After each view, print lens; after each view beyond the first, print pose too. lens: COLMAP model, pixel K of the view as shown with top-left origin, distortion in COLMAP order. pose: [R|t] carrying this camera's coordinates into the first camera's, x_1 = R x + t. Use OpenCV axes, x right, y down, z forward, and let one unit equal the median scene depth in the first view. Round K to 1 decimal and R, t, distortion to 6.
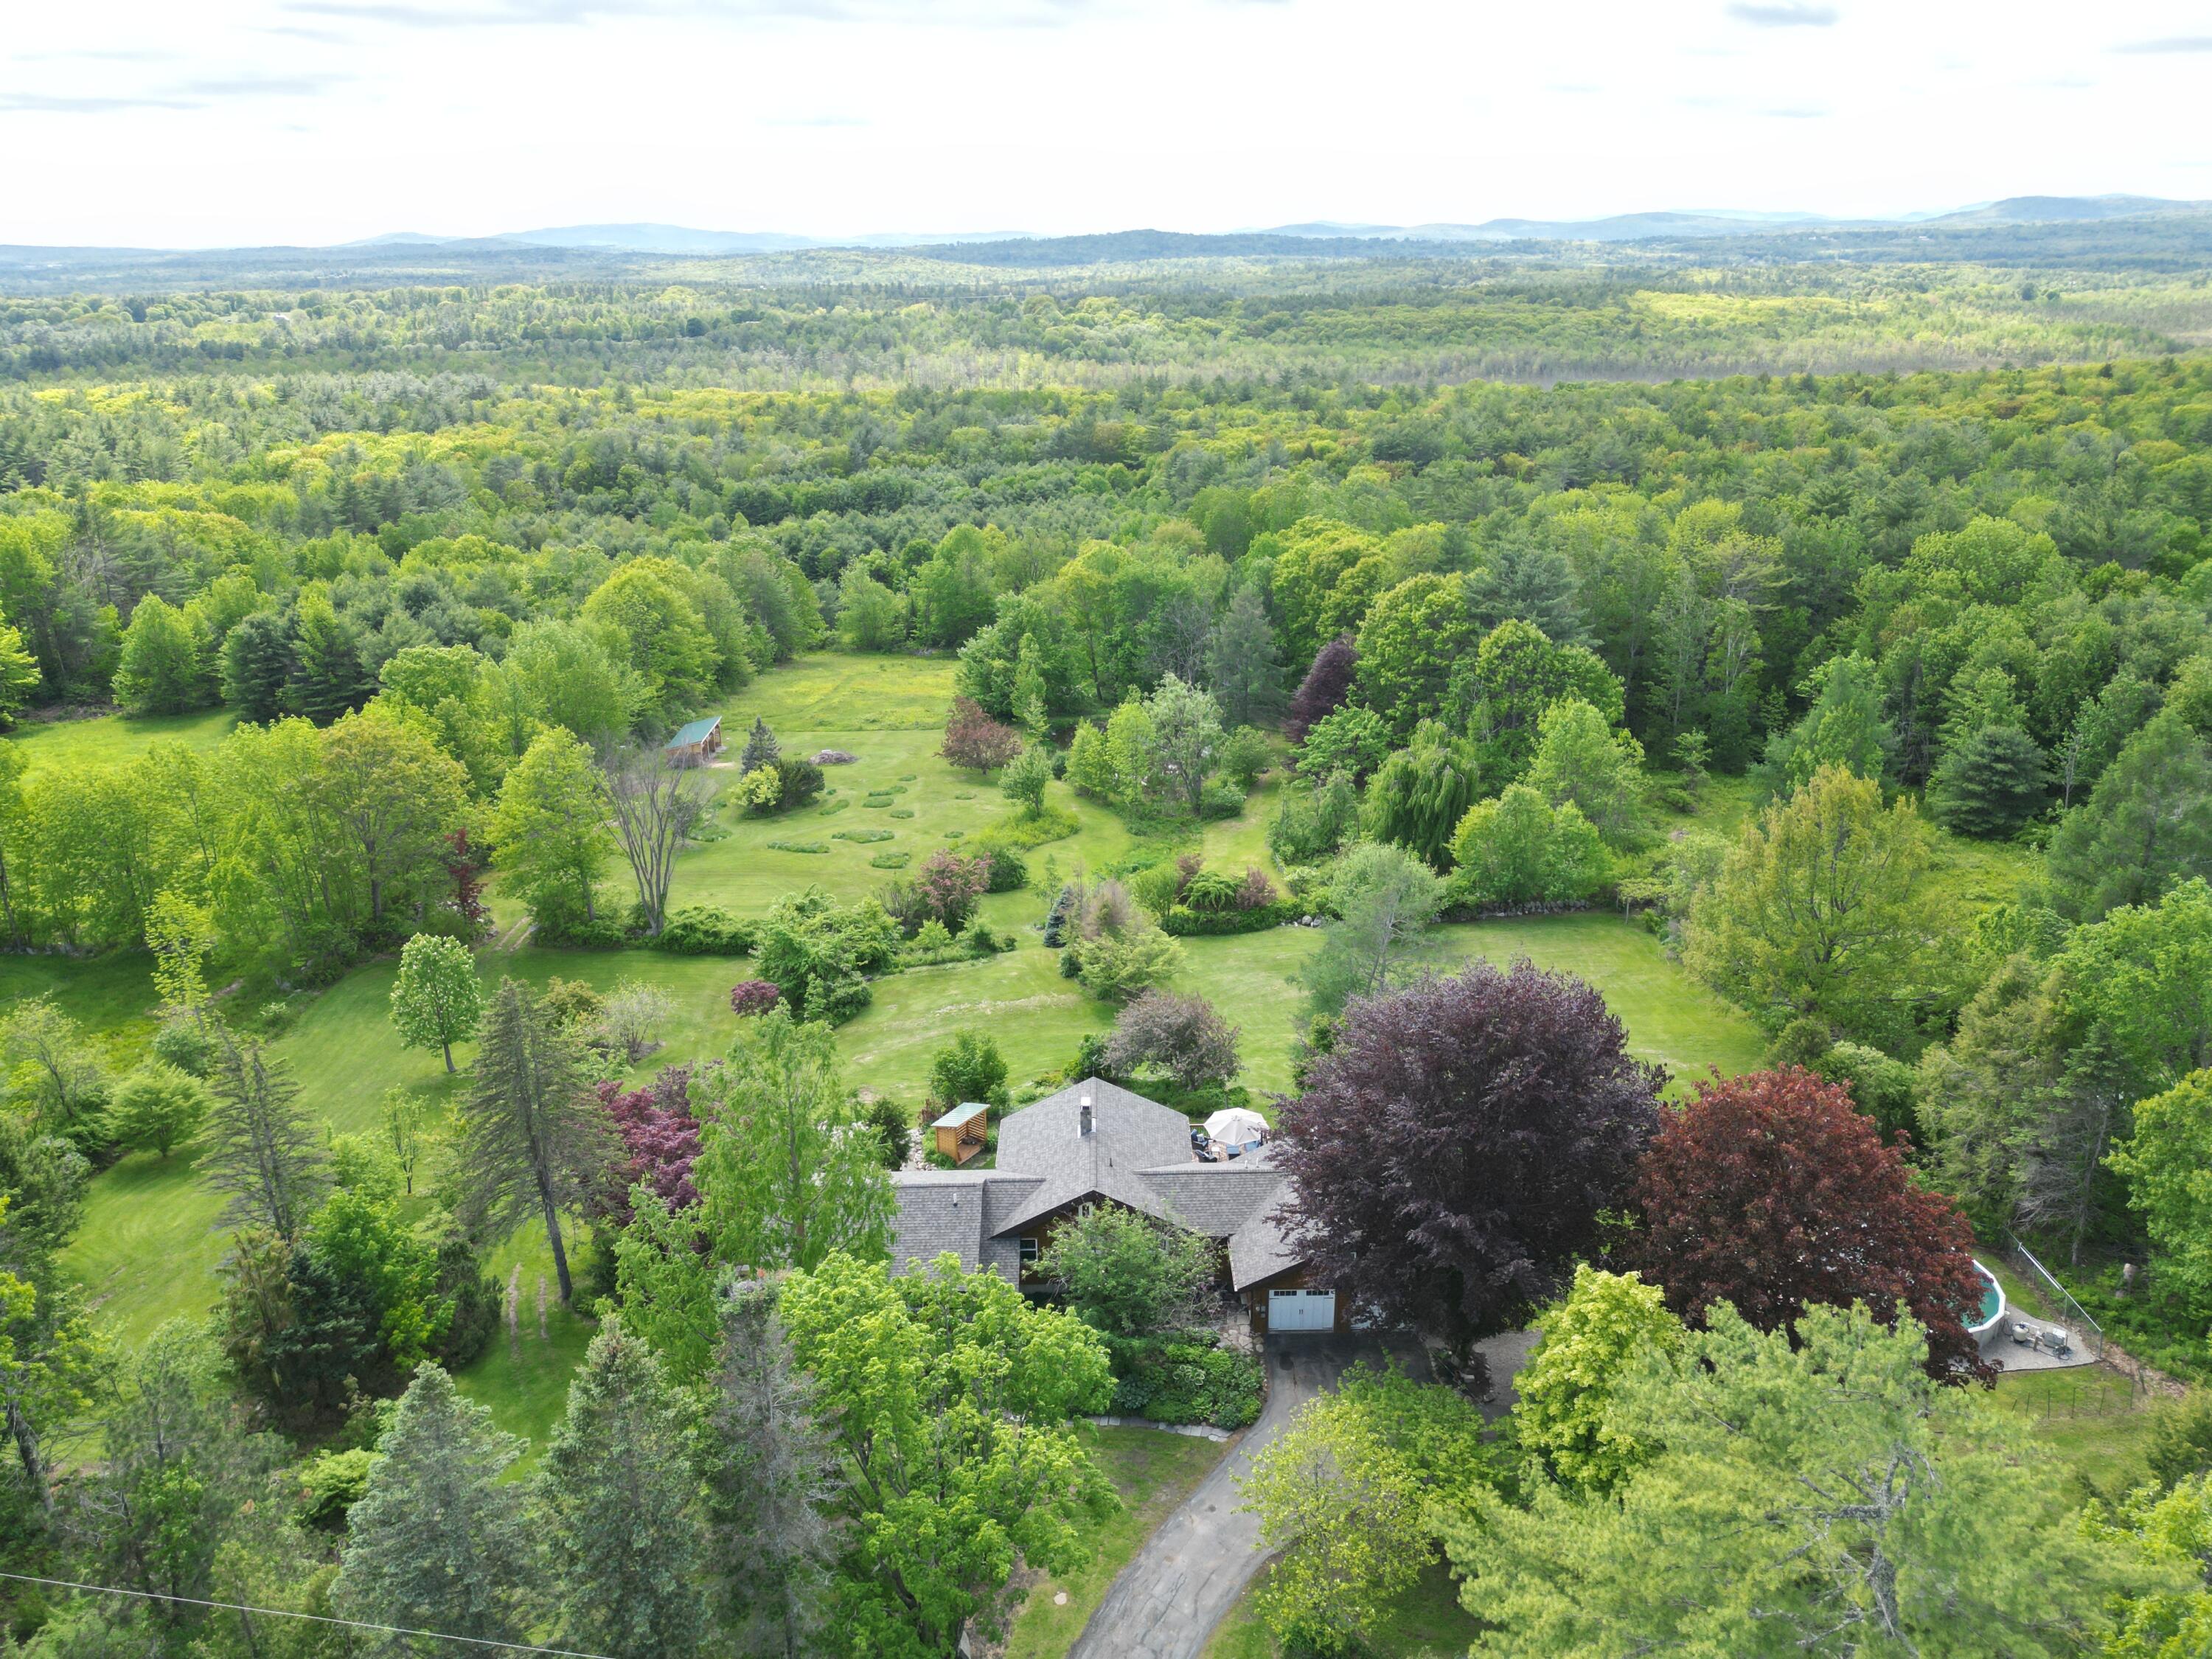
lens RADIAL K [[1484.9, 0, 1114.6], [0, 1484.9, 823.1], [0, 0, 1]] dist [0.035583, -0.016620]
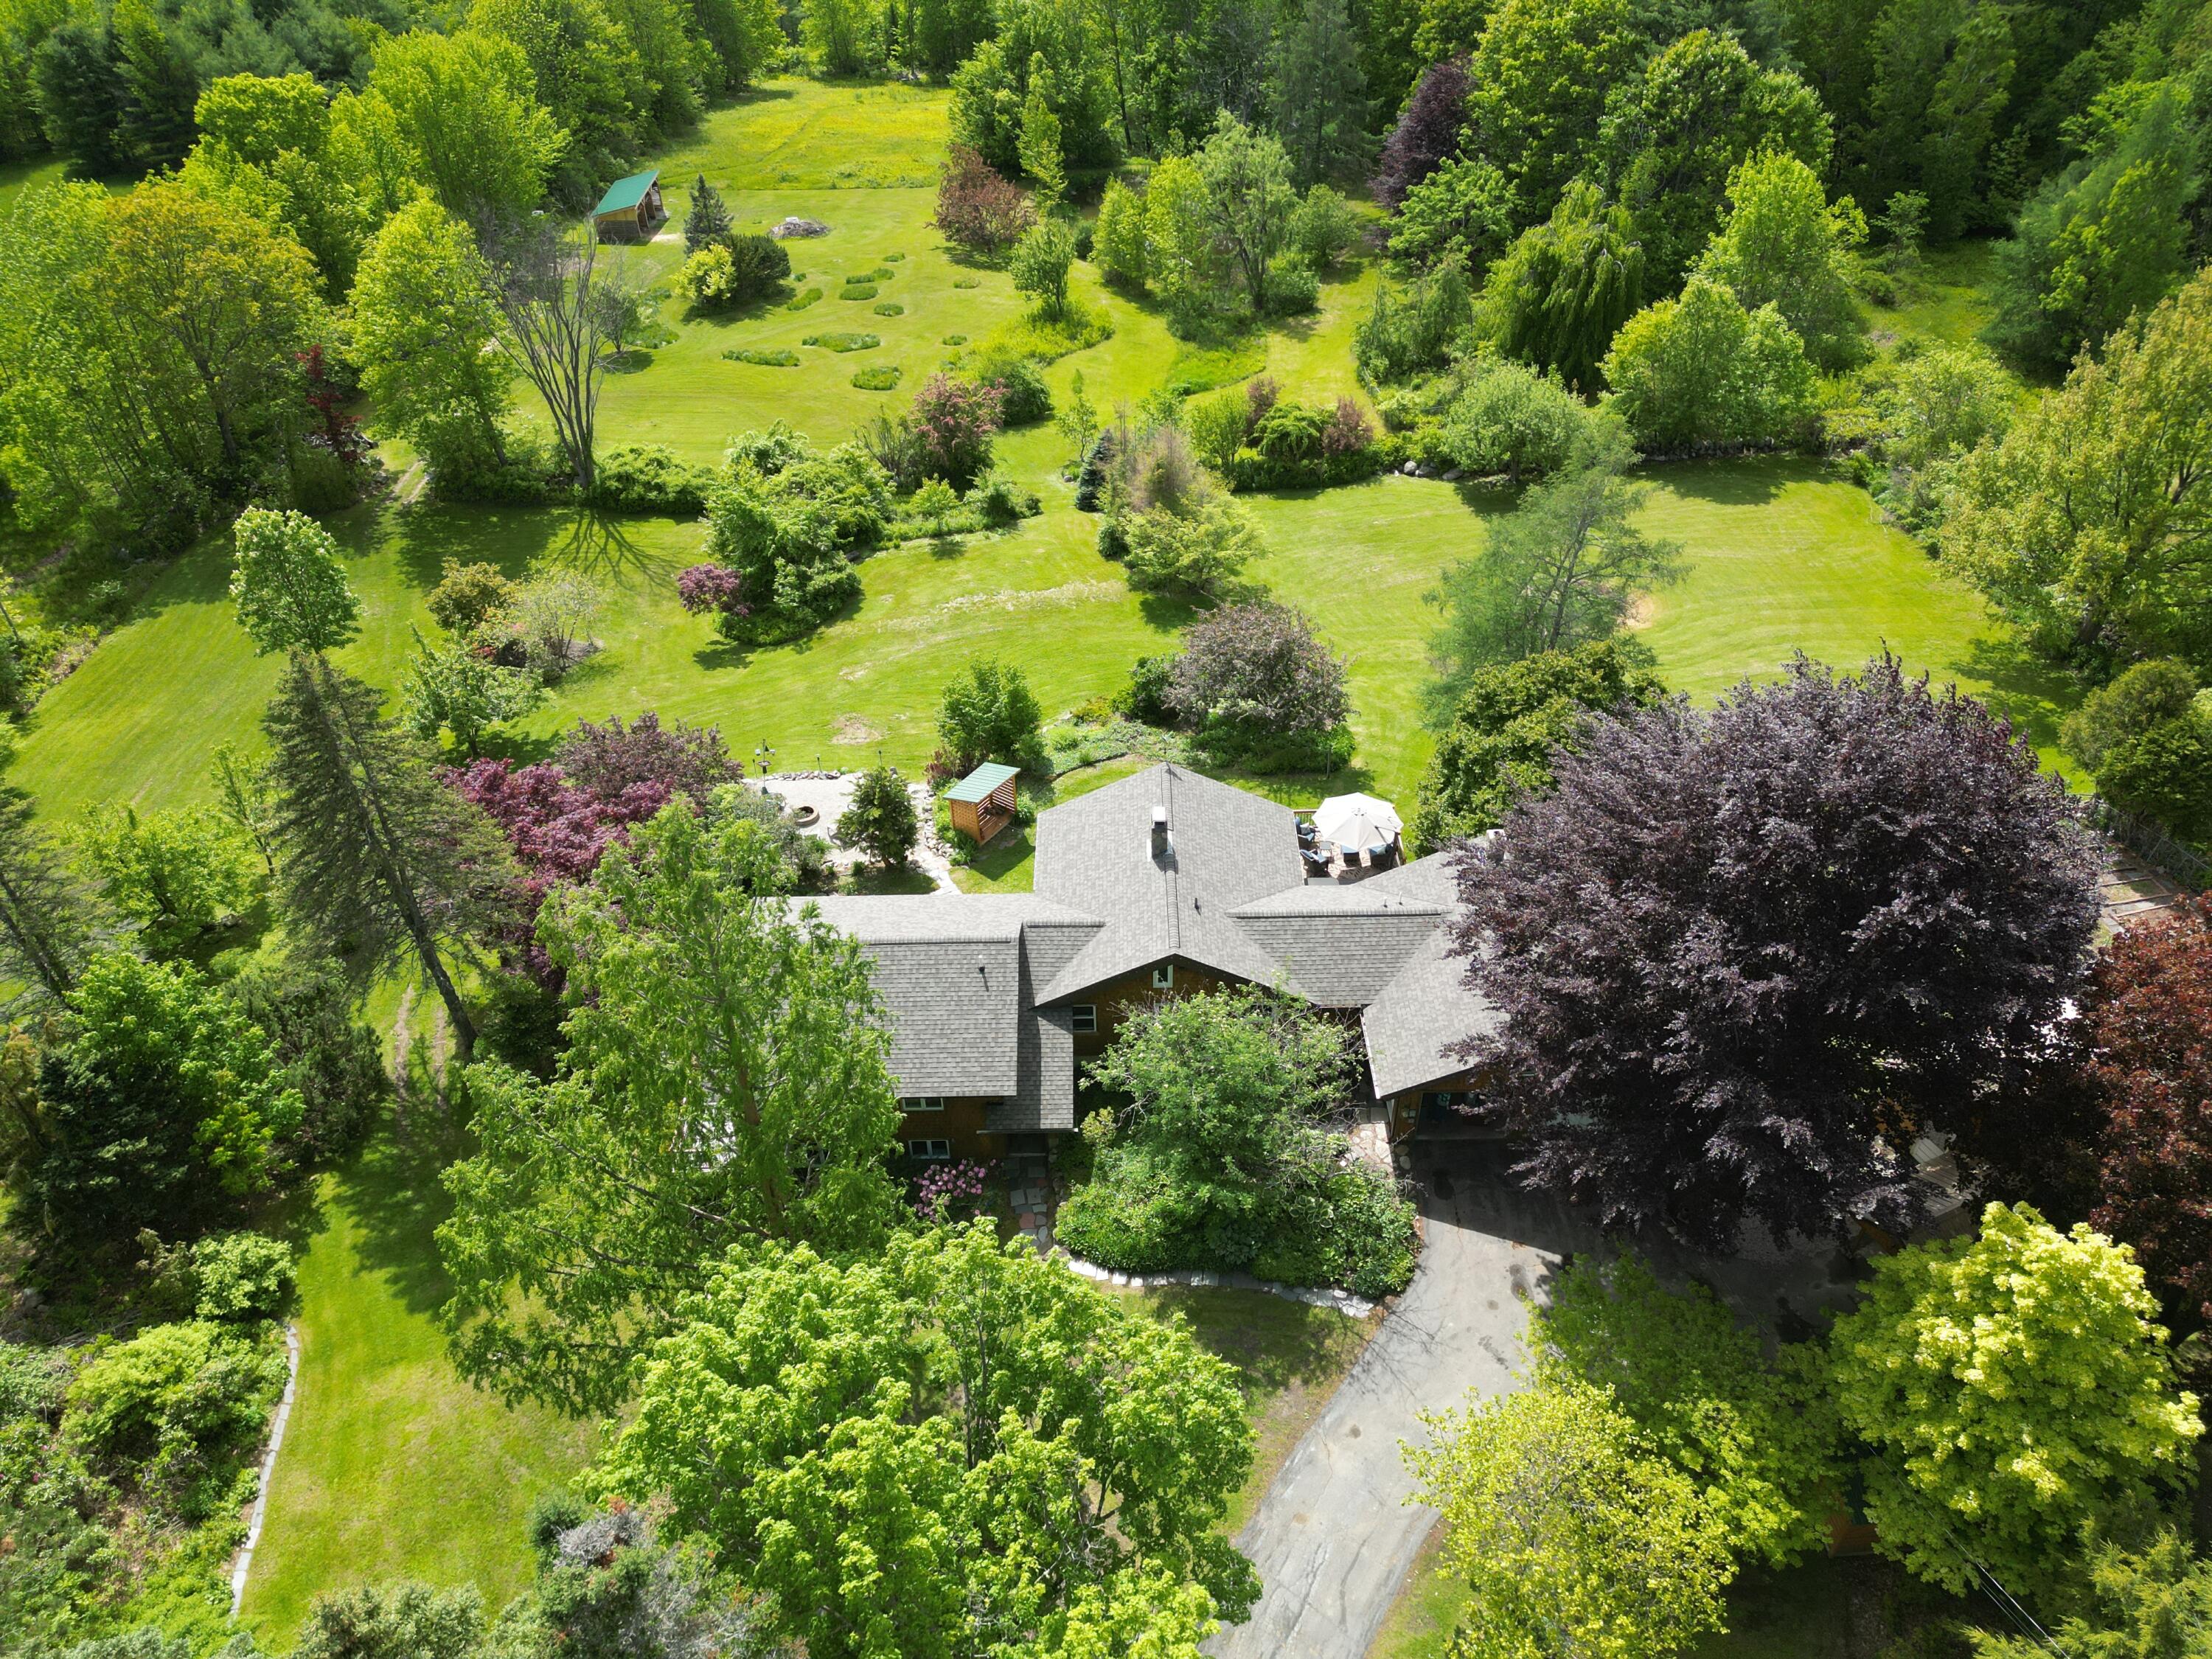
lens RADIAL K [[1484.9, 0, 1114.6], [0, 1484.9, 823.1], [0, 0, 1]] dist [0.035583, -0.016620]
pose [[0.999971, -0.001218, -0.007537, -0.020082], [0.003742, 0.938666, 0.344808, -0.029166], [0.006655, -0.344826, 0.938643, 0.189639]]
